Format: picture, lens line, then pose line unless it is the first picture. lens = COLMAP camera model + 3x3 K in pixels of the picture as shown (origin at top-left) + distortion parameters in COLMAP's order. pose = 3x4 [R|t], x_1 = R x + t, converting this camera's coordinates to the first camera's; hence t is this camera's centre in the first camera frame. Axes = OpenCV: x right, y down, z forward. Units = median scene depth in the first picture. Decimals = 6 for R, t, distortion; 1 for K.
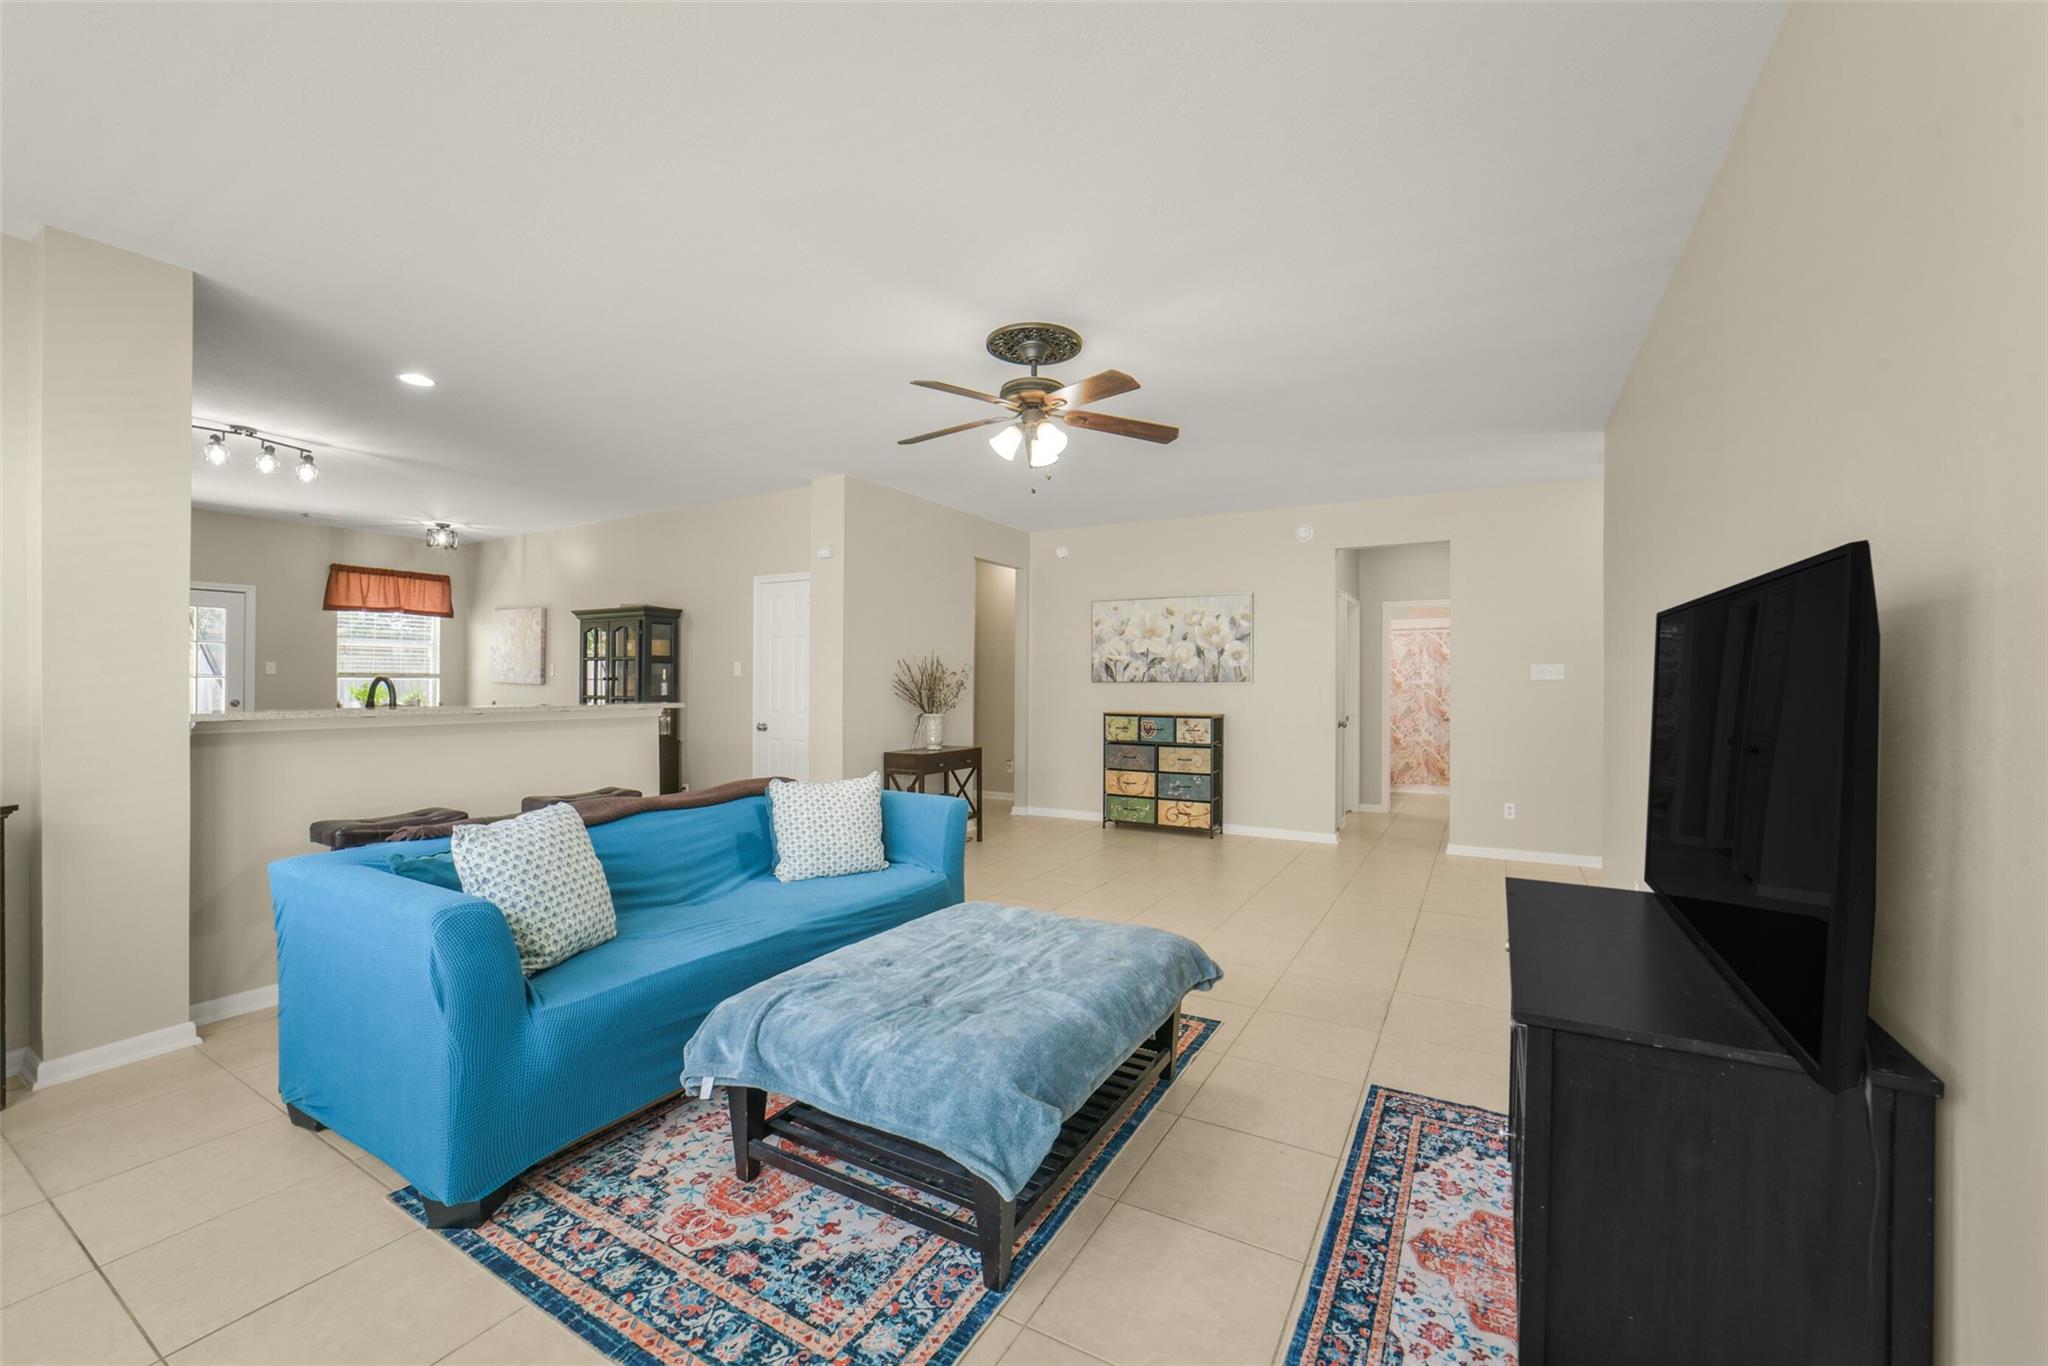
lens RADIAL K [[799.0, 0, 1030.1], [0, 799.0, 683.5], [0, 0, 1]] dist [-0.026777, 0.009001]
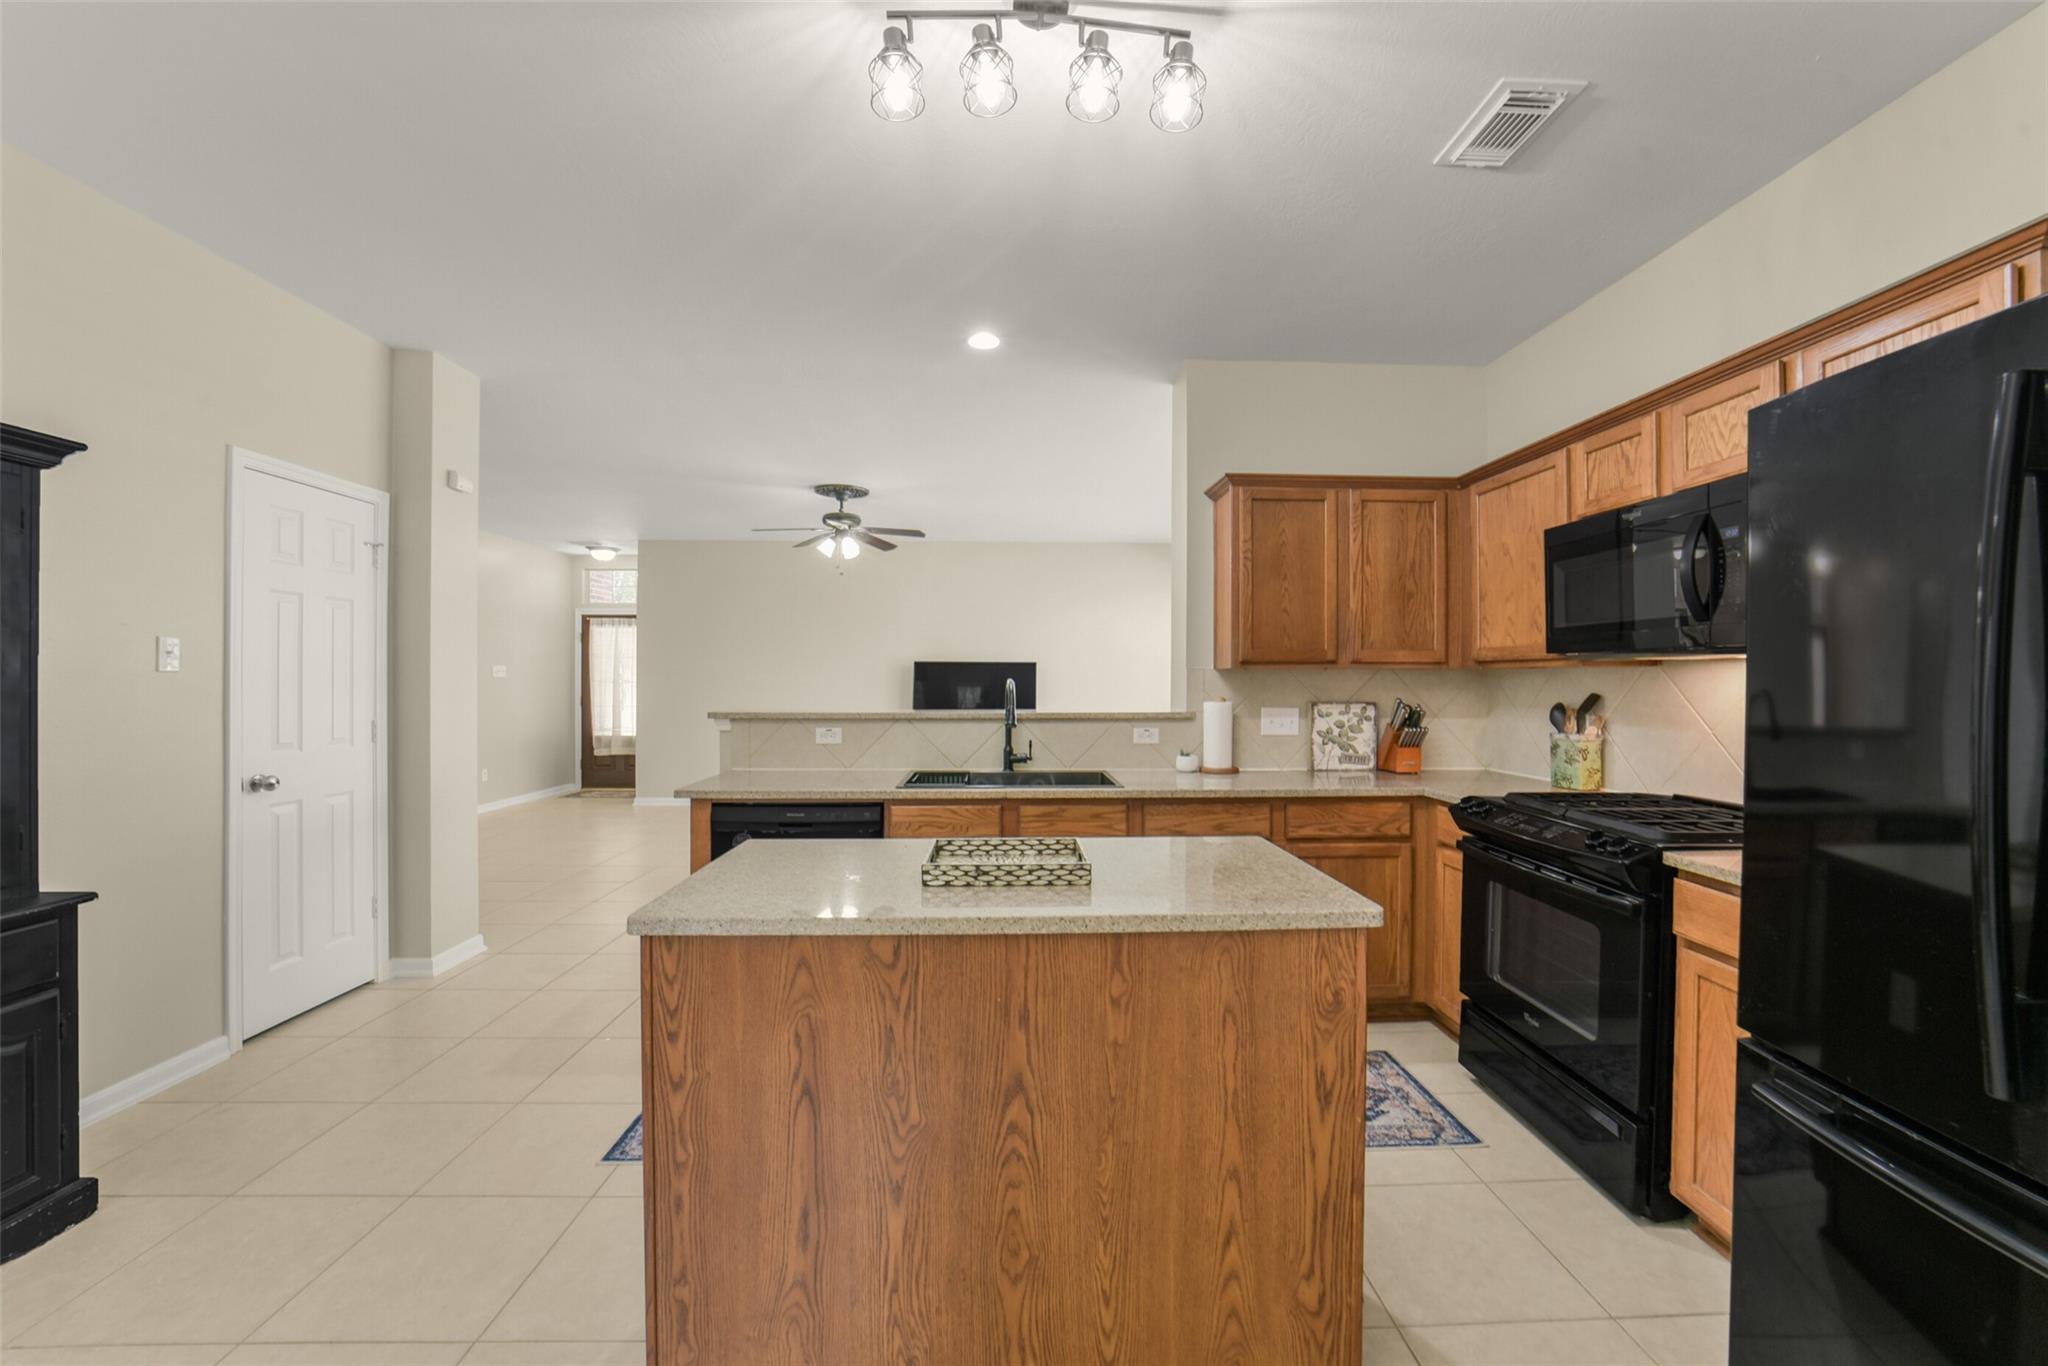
lens RADIAL K [[809.0, 0, 1037.0], [0, 809.0, 679.1], [0, 0, 1]] dist [-0.038212, 0.010613]
pose [[-0.530962, -0.007427, 0.847363, -0.884181], [-0.003415, 0.999972, 0.006625, -0.009135], [-0.847389, 0.000624, -0.530973, 0.804802]]
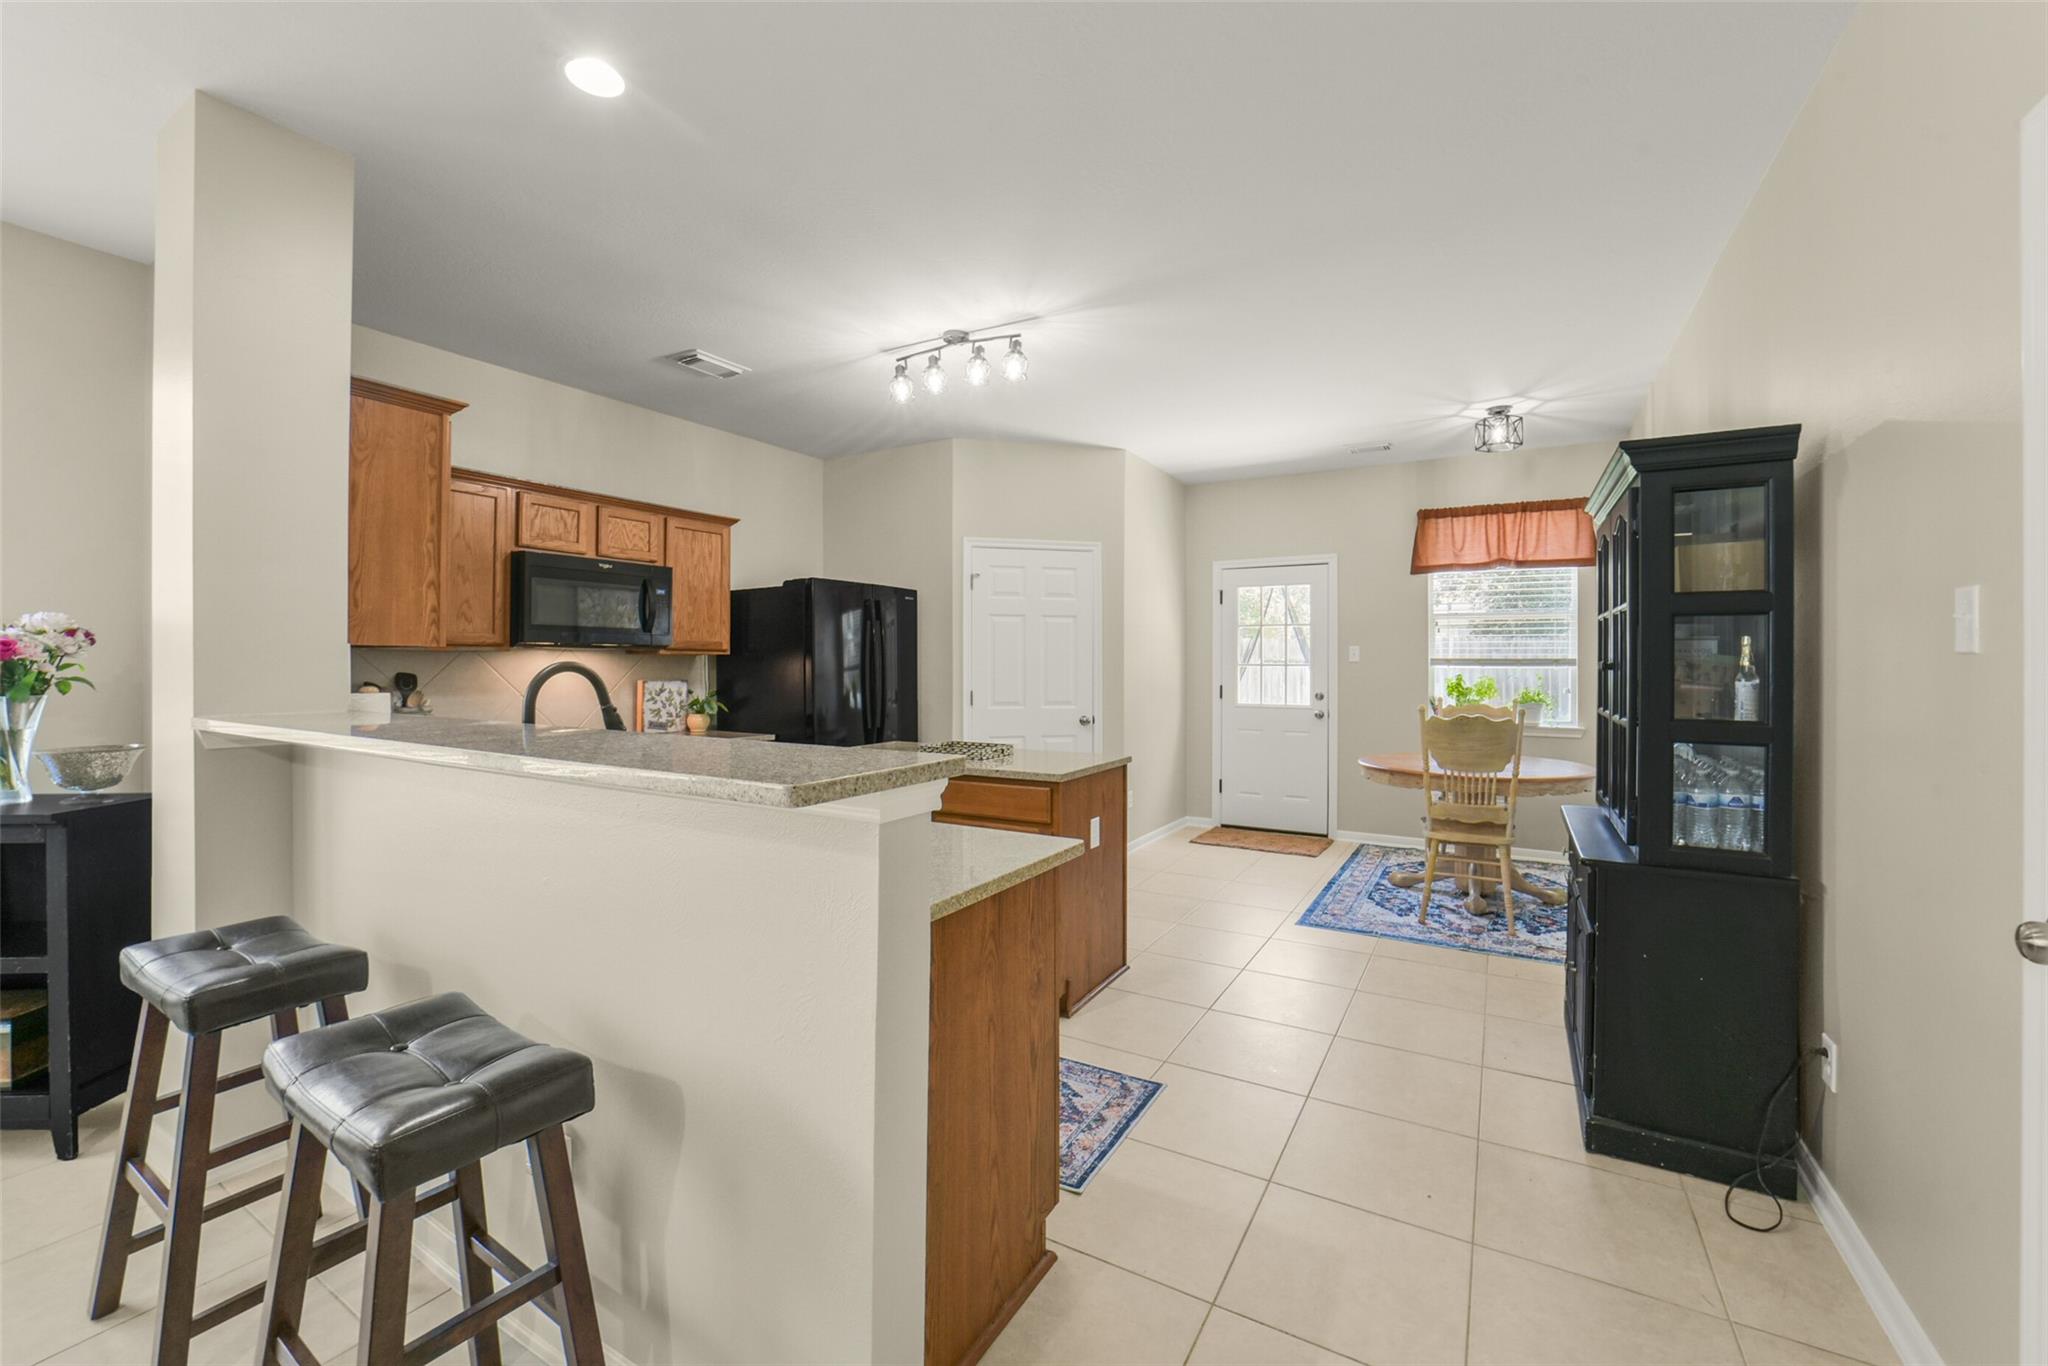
lens RADIAL K [[814.5, 0, 1029.1], [0, 814.5, 669.2], [0, 0, 1]] dist [-0.040134, 0.009111]
pose [[-0.006974, 0.001201, -0.999975, -0.152356], [-0.004496, 0.999989, 0.001232, -0.003999], [0.999966, 0.004504, -0.006968, 0.725776]]
